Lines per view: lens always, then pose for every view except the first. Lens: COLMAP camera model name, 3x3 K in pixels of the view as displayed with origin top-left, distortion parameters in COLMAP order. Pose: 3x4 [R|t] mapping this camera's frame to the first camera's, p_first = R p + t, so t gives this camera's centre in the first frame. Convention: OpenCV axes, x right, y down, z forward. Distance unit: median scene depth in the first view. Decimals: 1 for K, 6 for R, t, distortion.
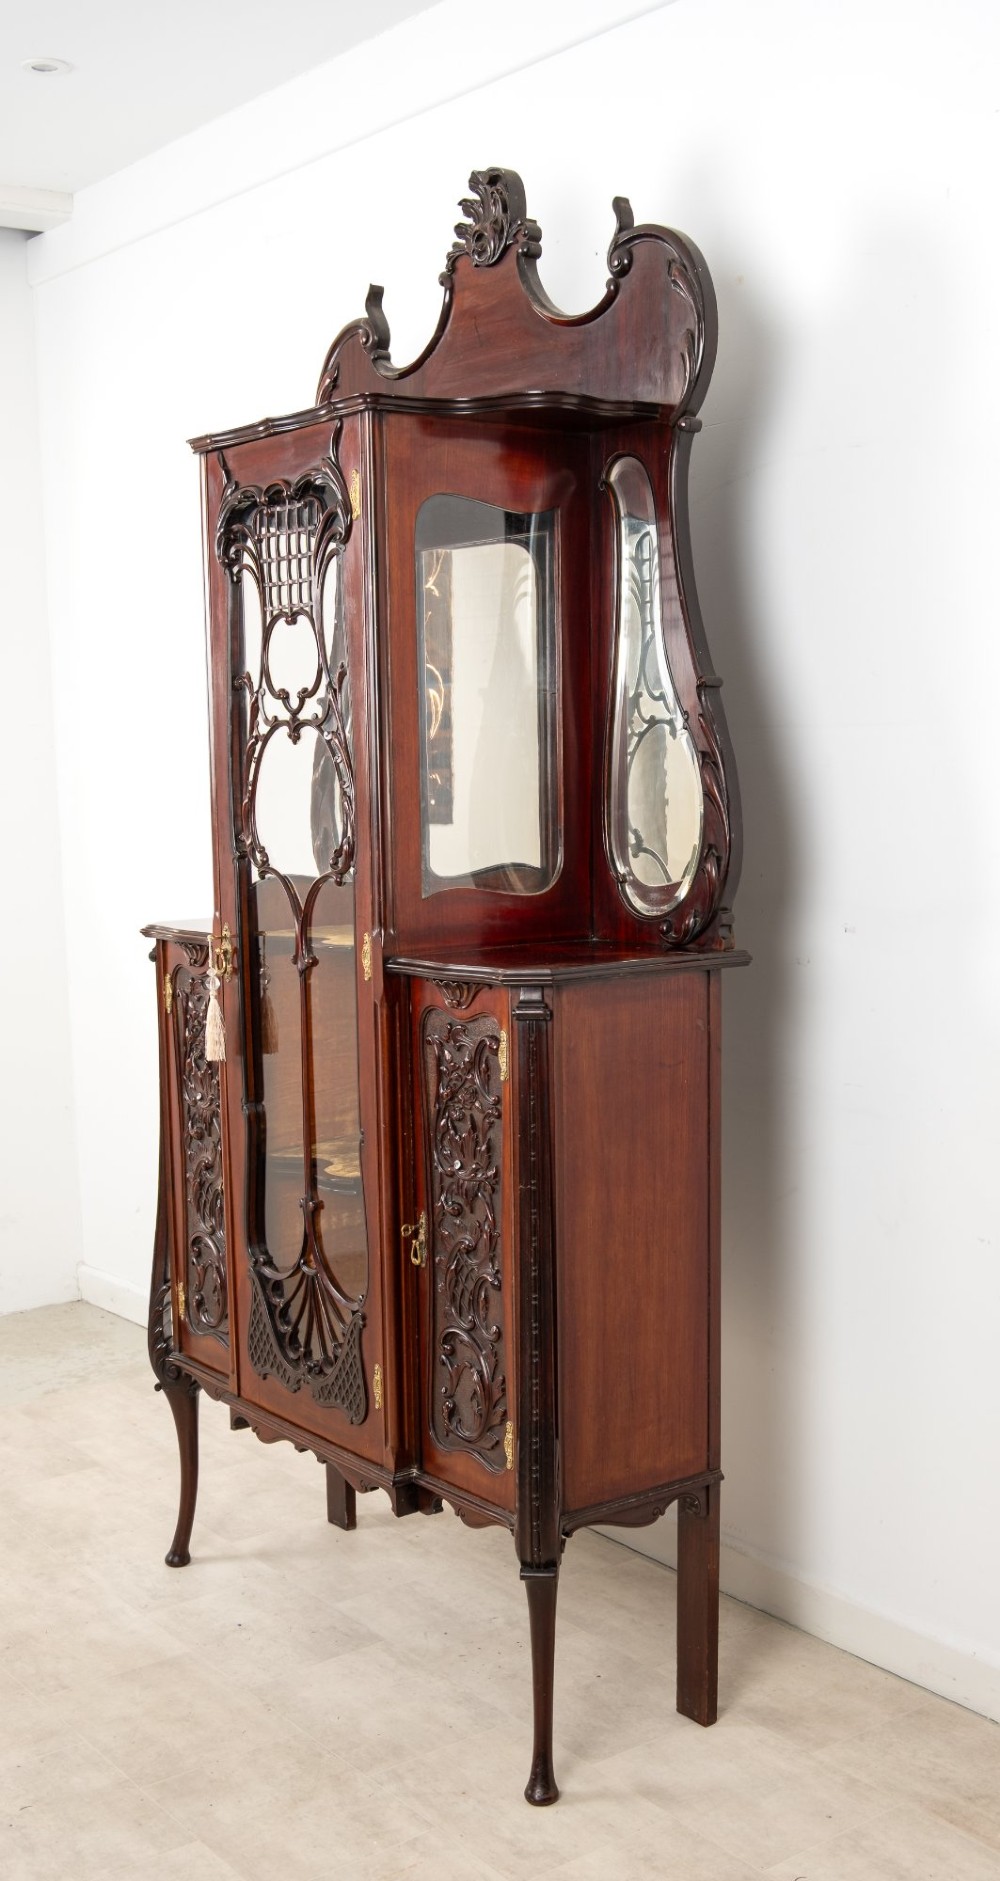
lens RADIAL K [[2014.2, 0, 569.5], [0, 2014.2, 976.6], [0, 0, 1]] dist [-0.051192, 0.000000]
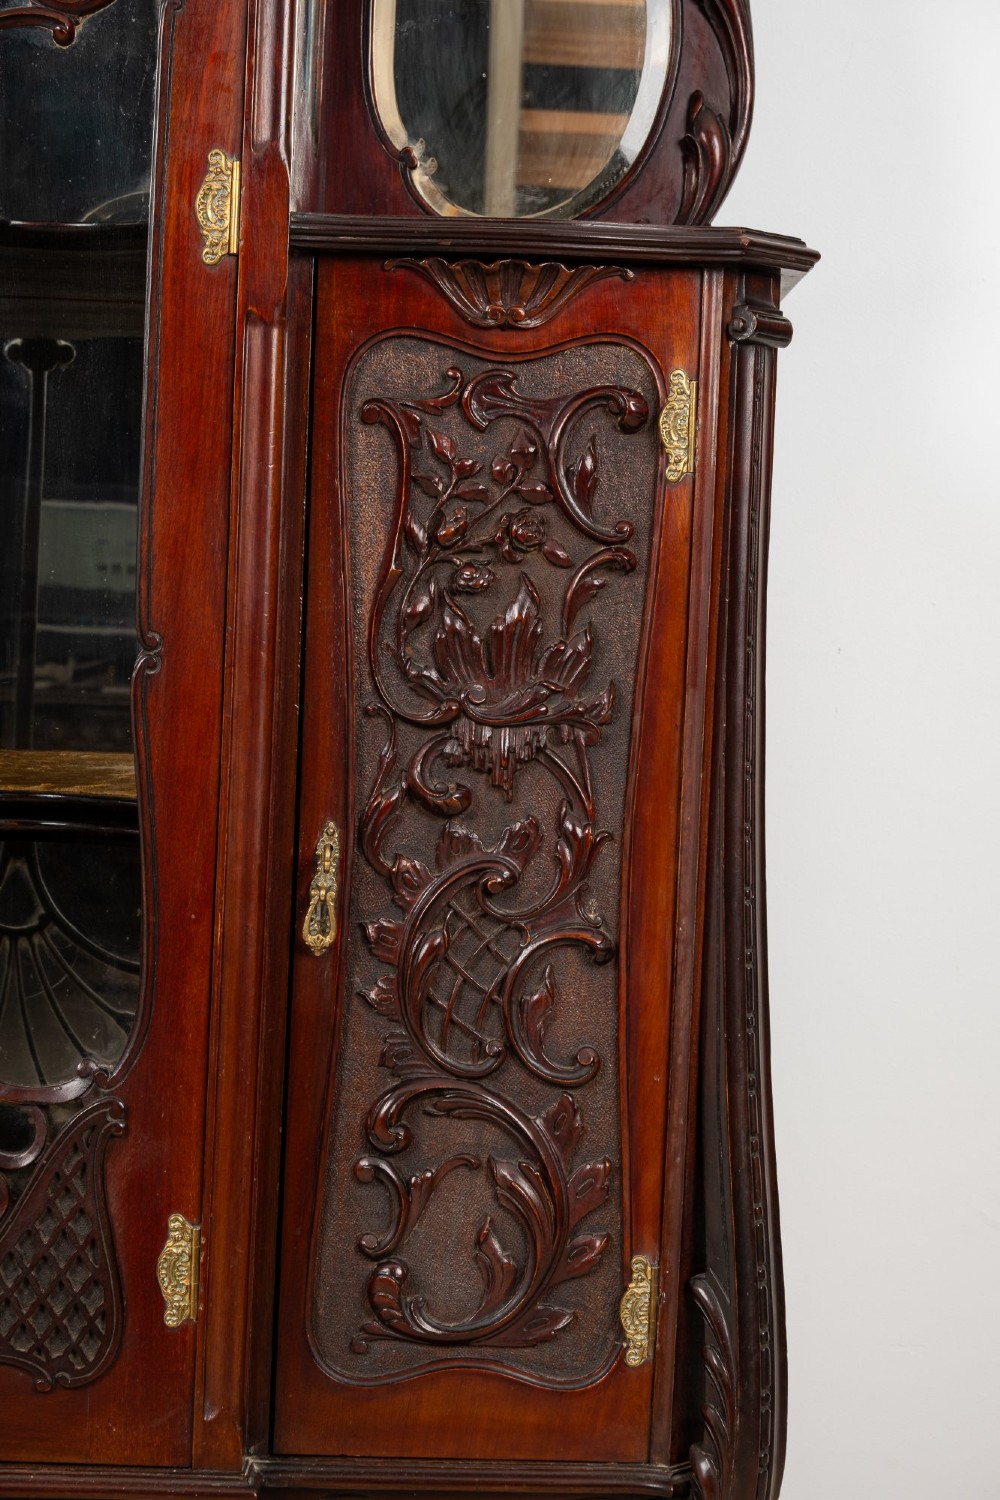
lens RADIAL K [[2864.2, 0, 535.4], [0, 2864.2, 751.4], [0, 0, 1]] dist [-0.043216, 0.000000]
pose [[0.597395, 0.009775, 0.801888, -0.508565], [0.041120, 0.998237, -0.042803, 0.123899], [-0.800892, 0.058544, 0.595940, 0.574684]]
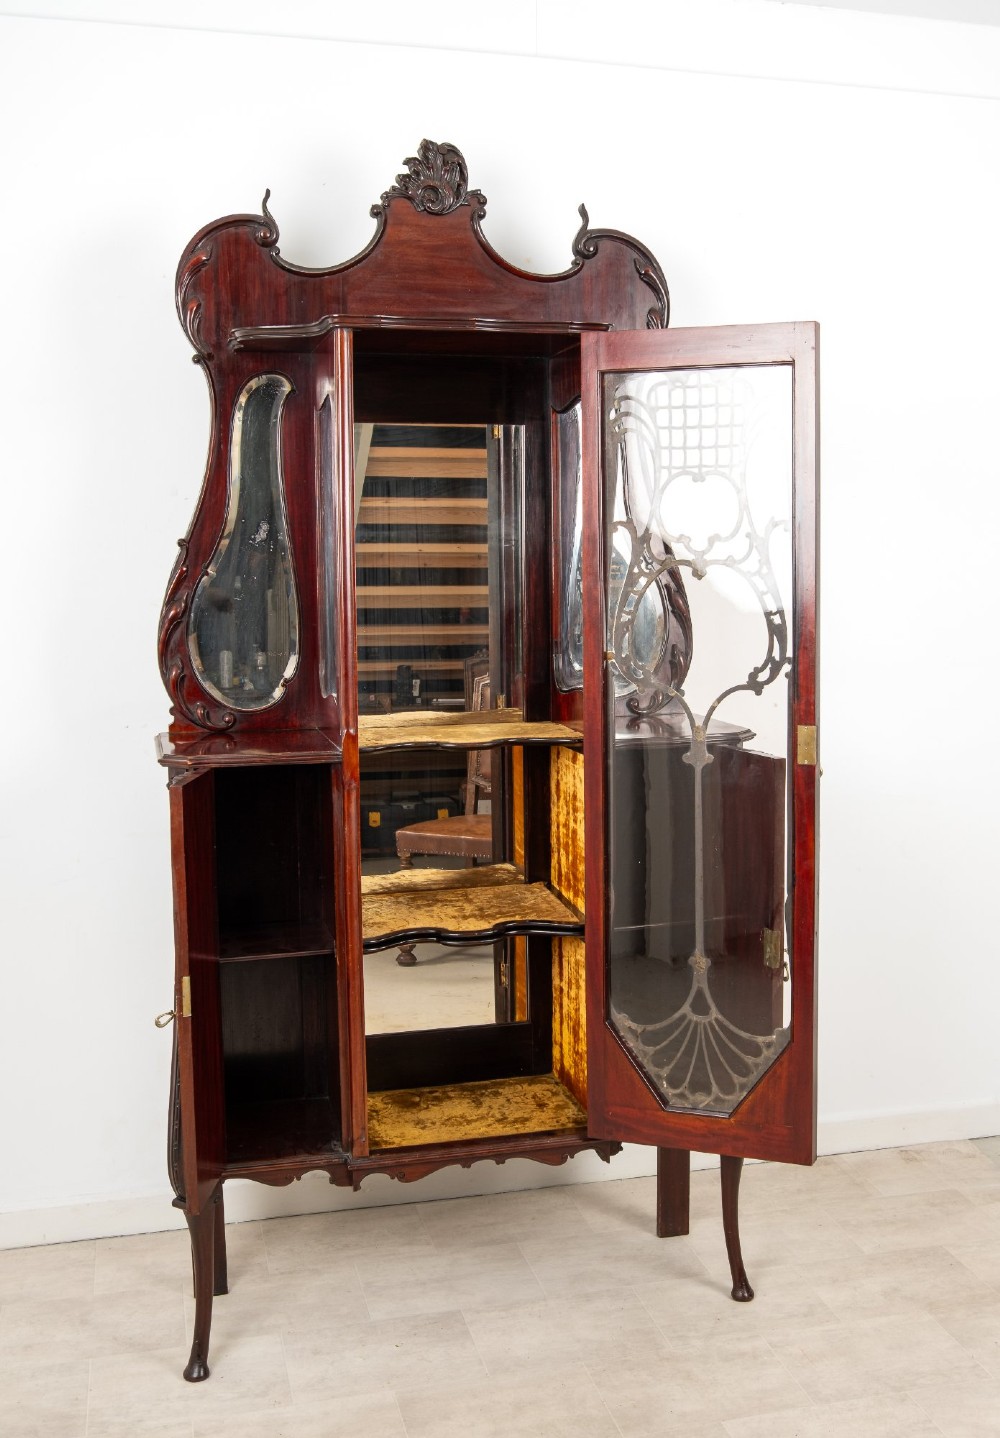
lens RADIAL K [[1586.3, 0, 574.6], [0, 1586.3, 647.6], [0, 0, 1]] dist [-0.057416, 0.000000]
pose [[0.380653, -0.046688, 0.923539, -1.010310], [0.107204, 0.994218, 0.006075, -0.074540], [-0.918483, 0.096695, 0.383457, 0.574877]]
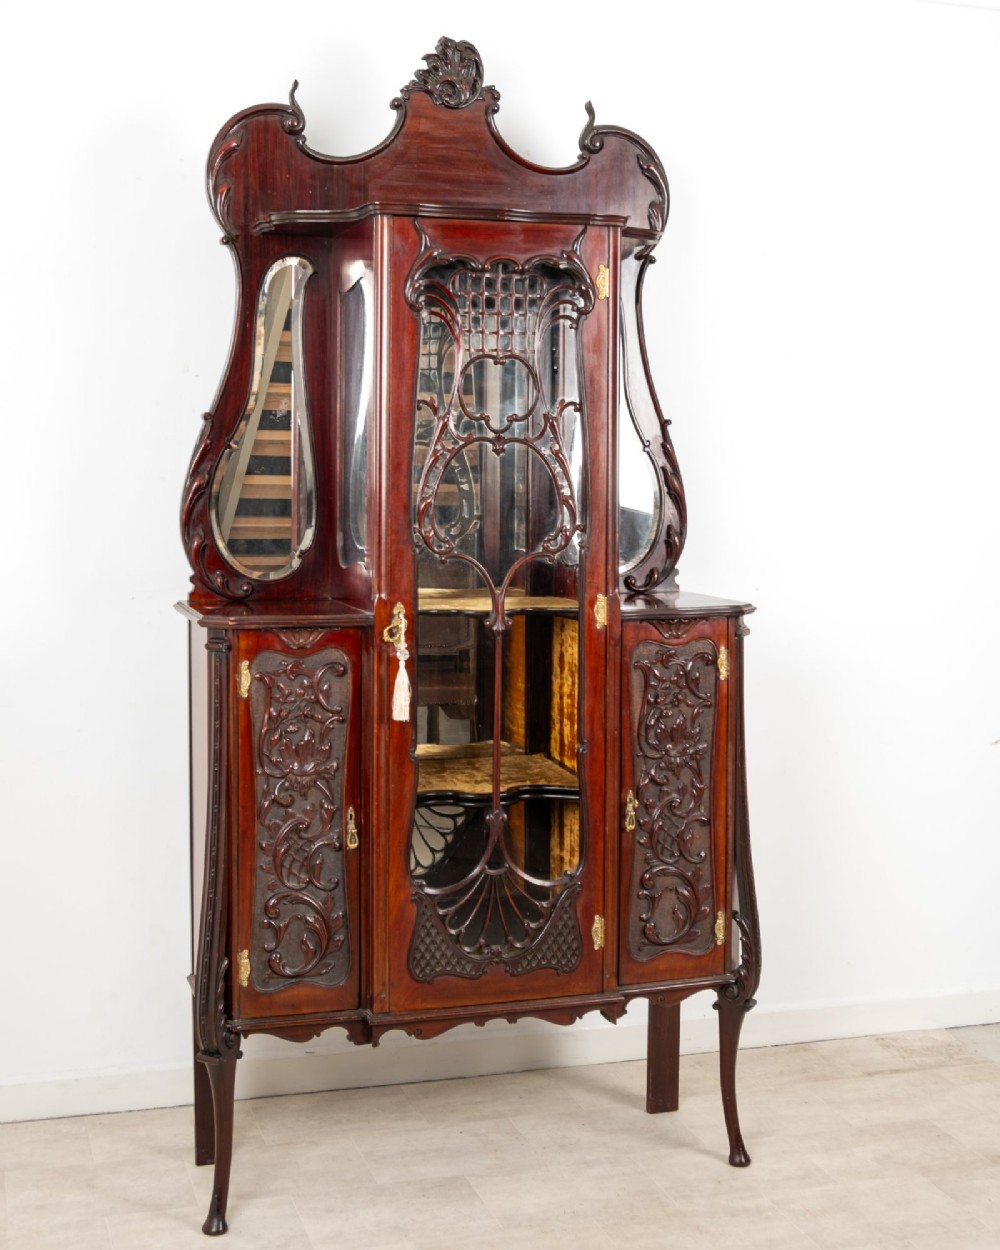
lens RADIAL K [[1769.8, 0, 509.0], [0, 1769.8, 459.3], [0, 0, 1]] dist [-0.054361, 0.000000]
pose [[0.344165, 0.016421, 0.938766, -1.202124], [0.093508, 0.994277, -0.051674, -0.054004], [-0.934241, 0.105566, 0.340660, 0.605566]]
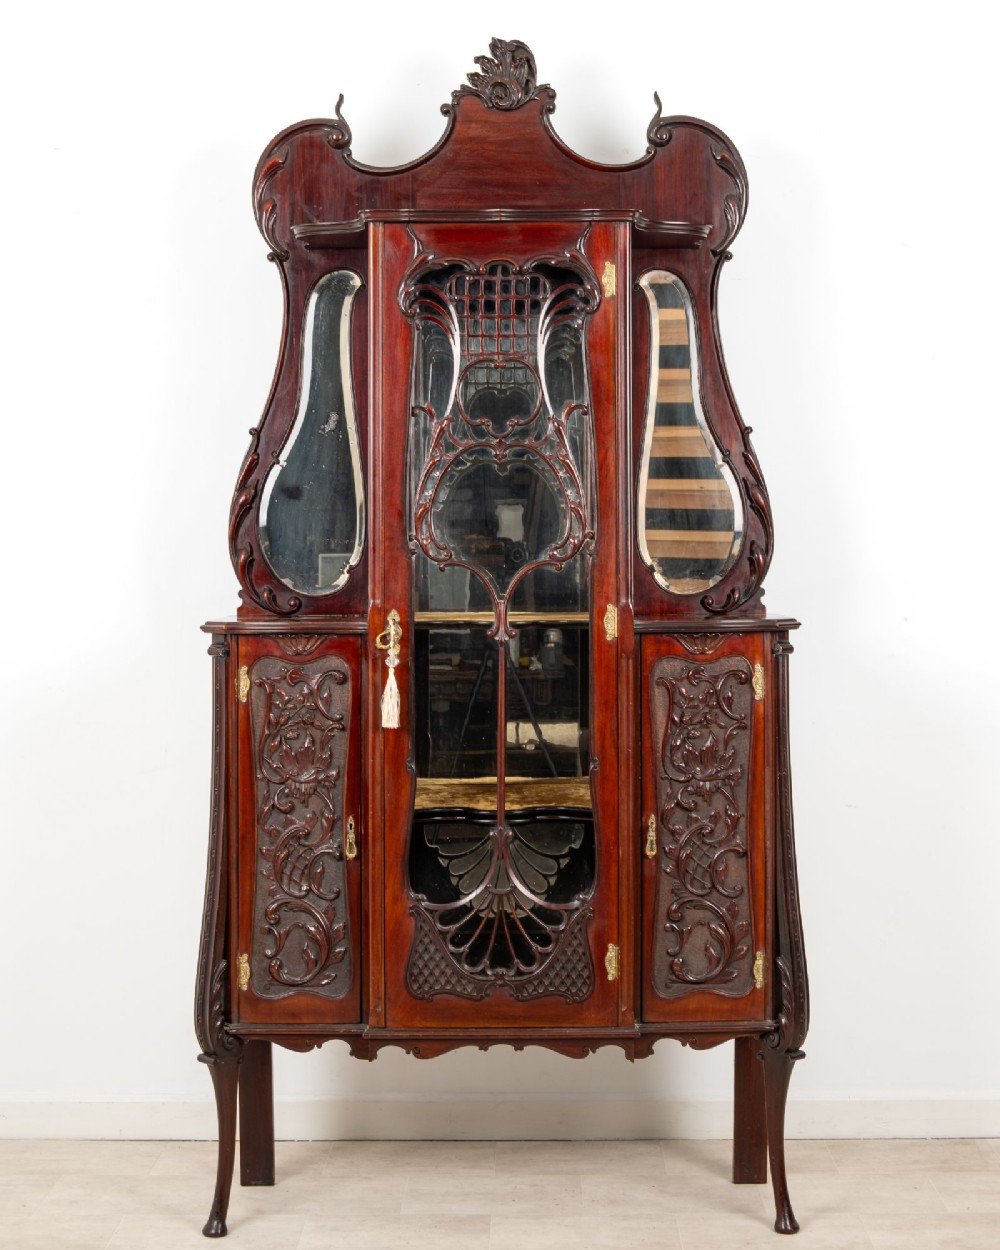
lens RADIAL K [[2213.6, 0, 517.9], [0, 2213.6, 446.0], [0, 0, 1]] dist [-0.062185, 0.000000]
pose [[0.619461, 0.049138, 0.783488, -1.218969], [0.081878, 0.988552, -0.126735, 0.051843], [-0.780746, 0.142657, 0.608346, 0.143246]]
